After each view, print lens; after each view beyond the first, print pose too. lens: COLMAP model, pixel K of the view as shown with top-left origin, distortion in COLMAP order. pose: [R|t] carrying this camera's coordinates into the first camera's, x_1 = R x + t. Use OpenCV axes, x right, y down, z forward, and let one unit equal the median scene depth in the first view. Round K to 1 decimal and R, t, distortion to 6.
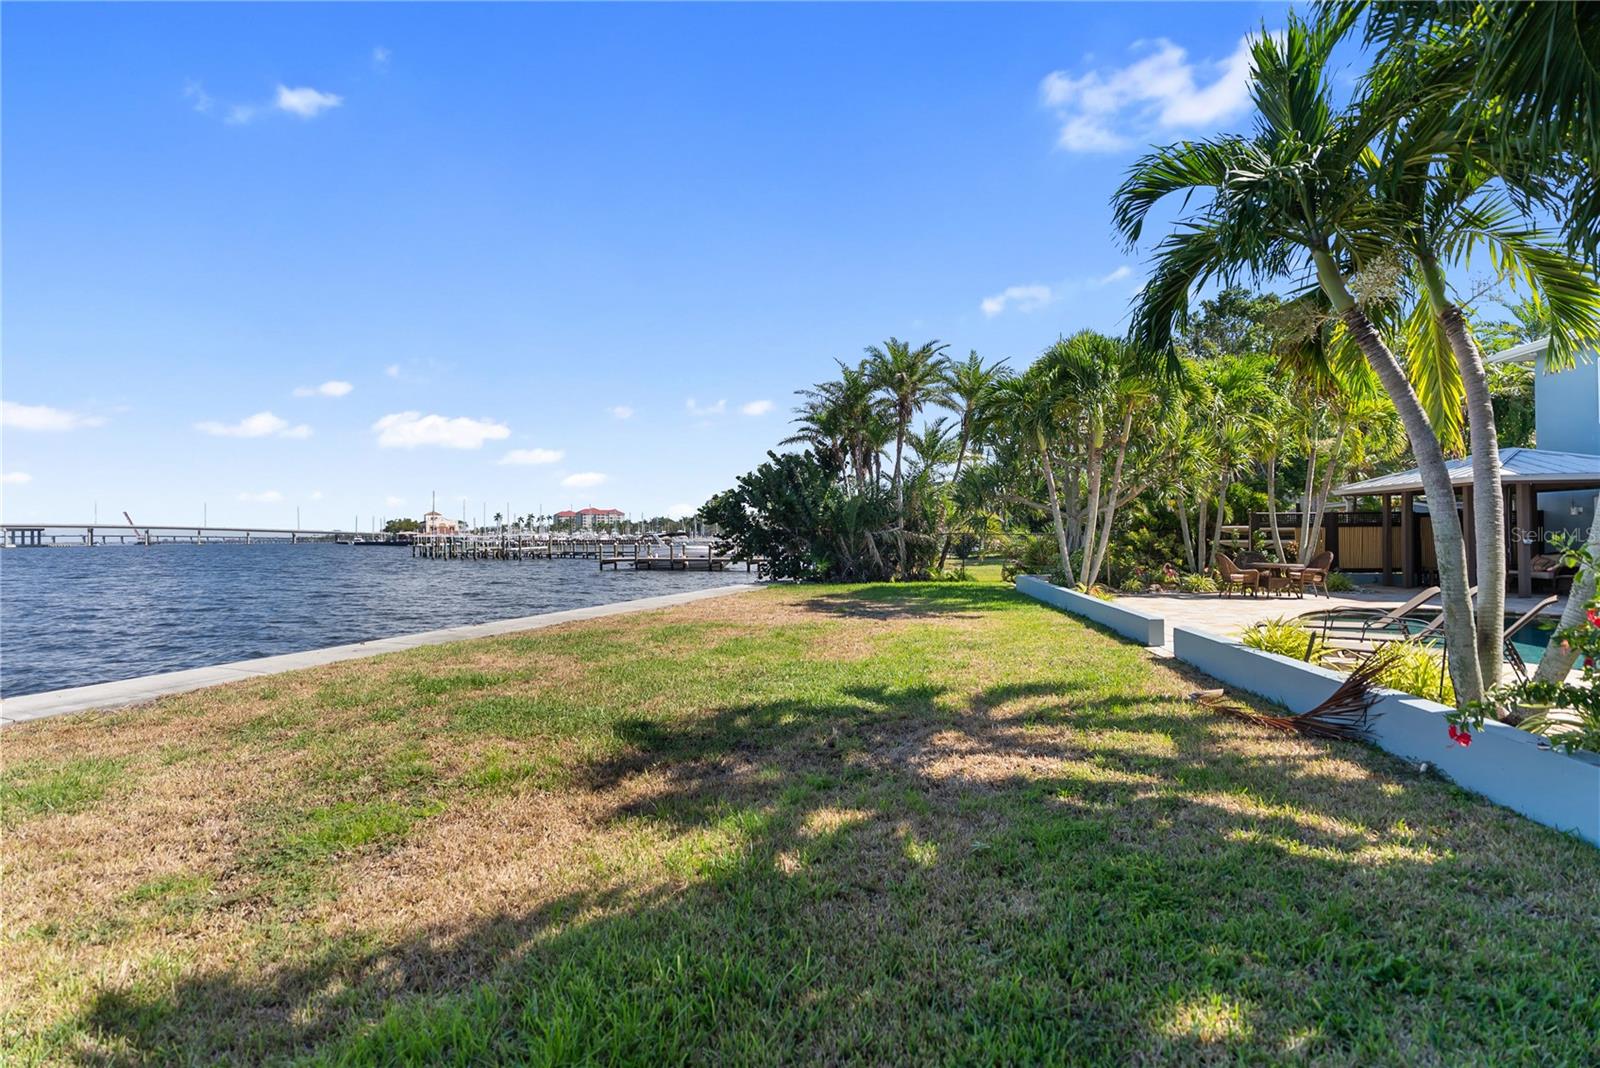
lens RADIAL K [[745.0, 0, 800.9], [0, 745.0, 534.6], [0, 0, 1]] dist [0.003411, 0.002259]
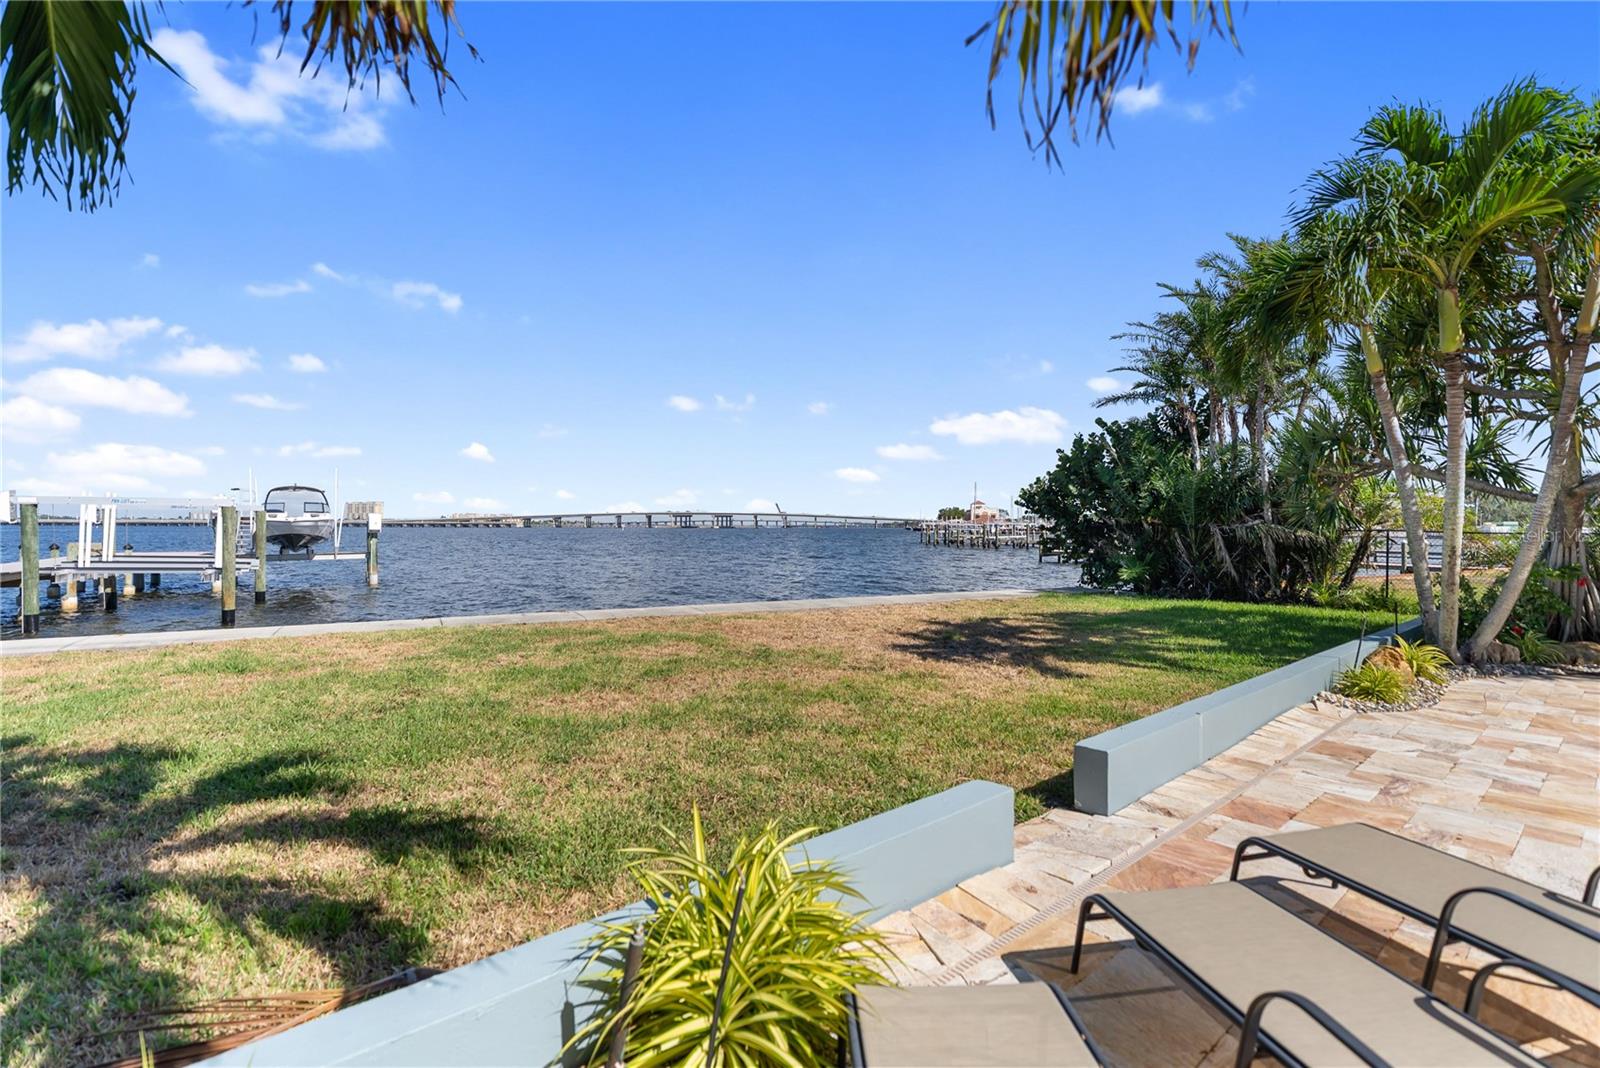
lens RADIAL K [[745.0, 0, 805.8], [0, 745.0, 528.7], [0, 0, 1]] dist [0.003411, 0.002259]
pose [[0.747199, 0.017075, -0.664382, 0.249779], [-0.012503, 0.999854, 0.011635, -0.004126], [0.664483, -0.000387, 0.747303, 0.231628]]
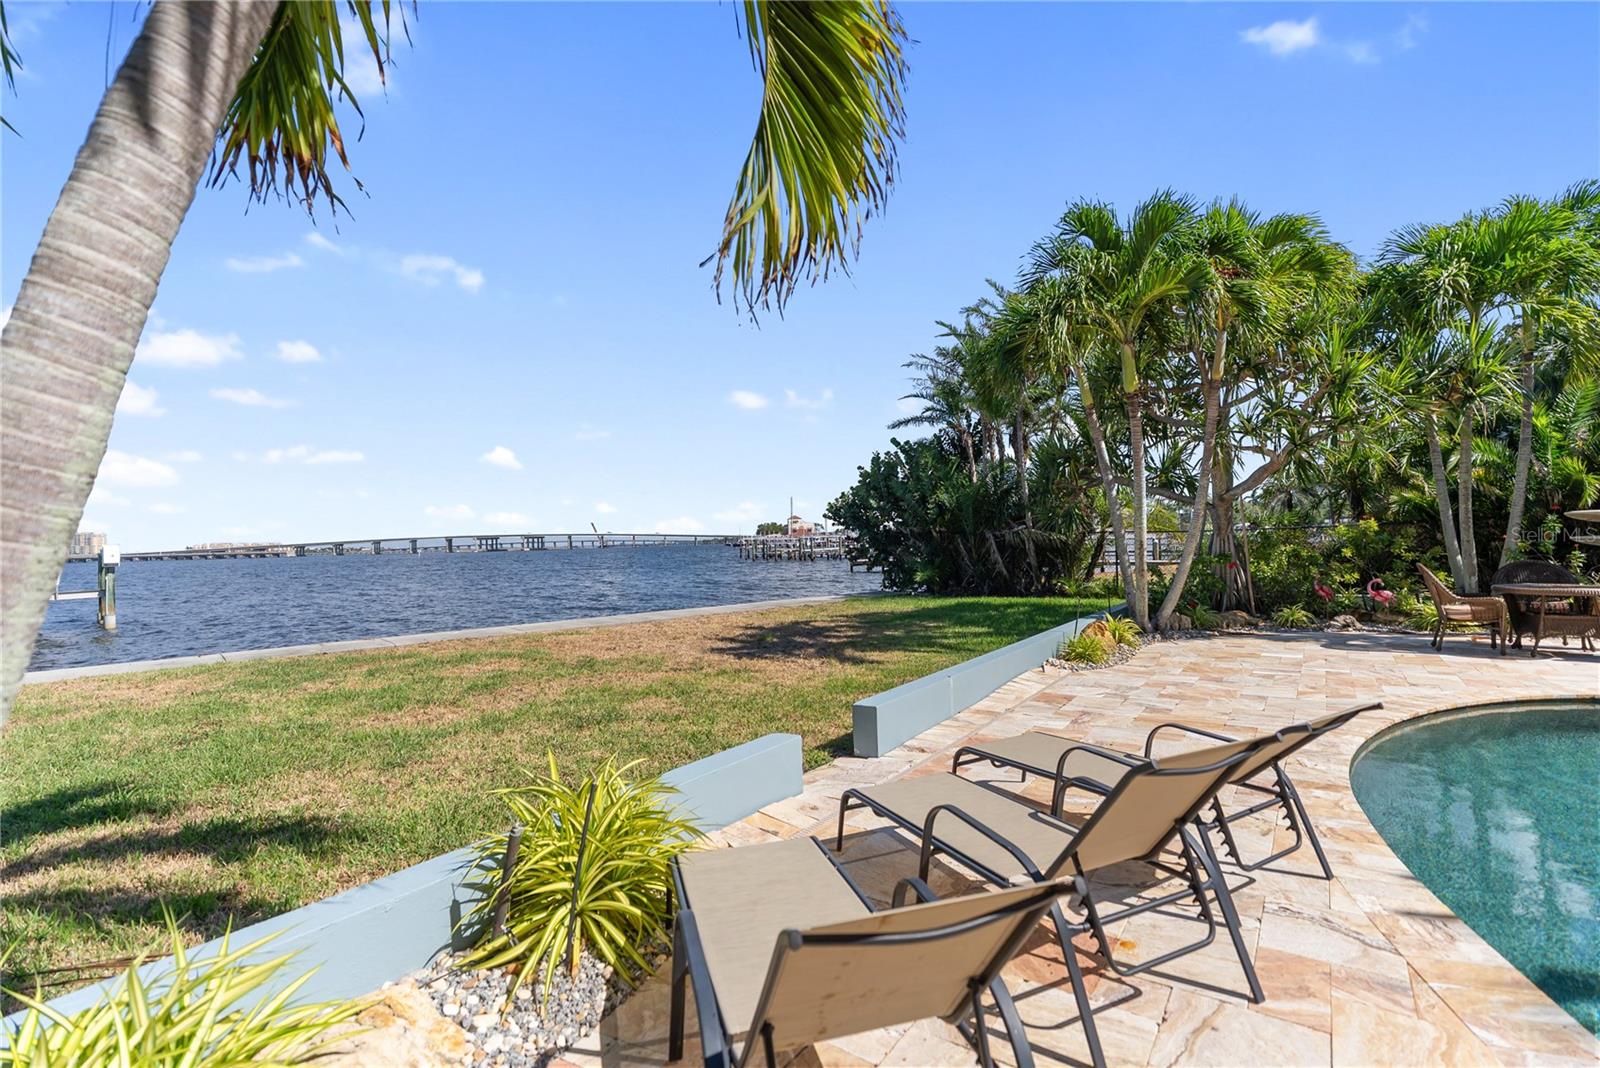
lens RADIAL K [[745.0, 0, 804.0], [0, 745.0, 531.5], [0, 0, 1]] dist [0.003411, 0.002259]
pose [[0.882735, -0.017633, -0.469541, 0.271747], [0.016530, 0.999842, -0.006471, -0.002208], [0.469581, -0.002049, 0.882887, 0.204977]]
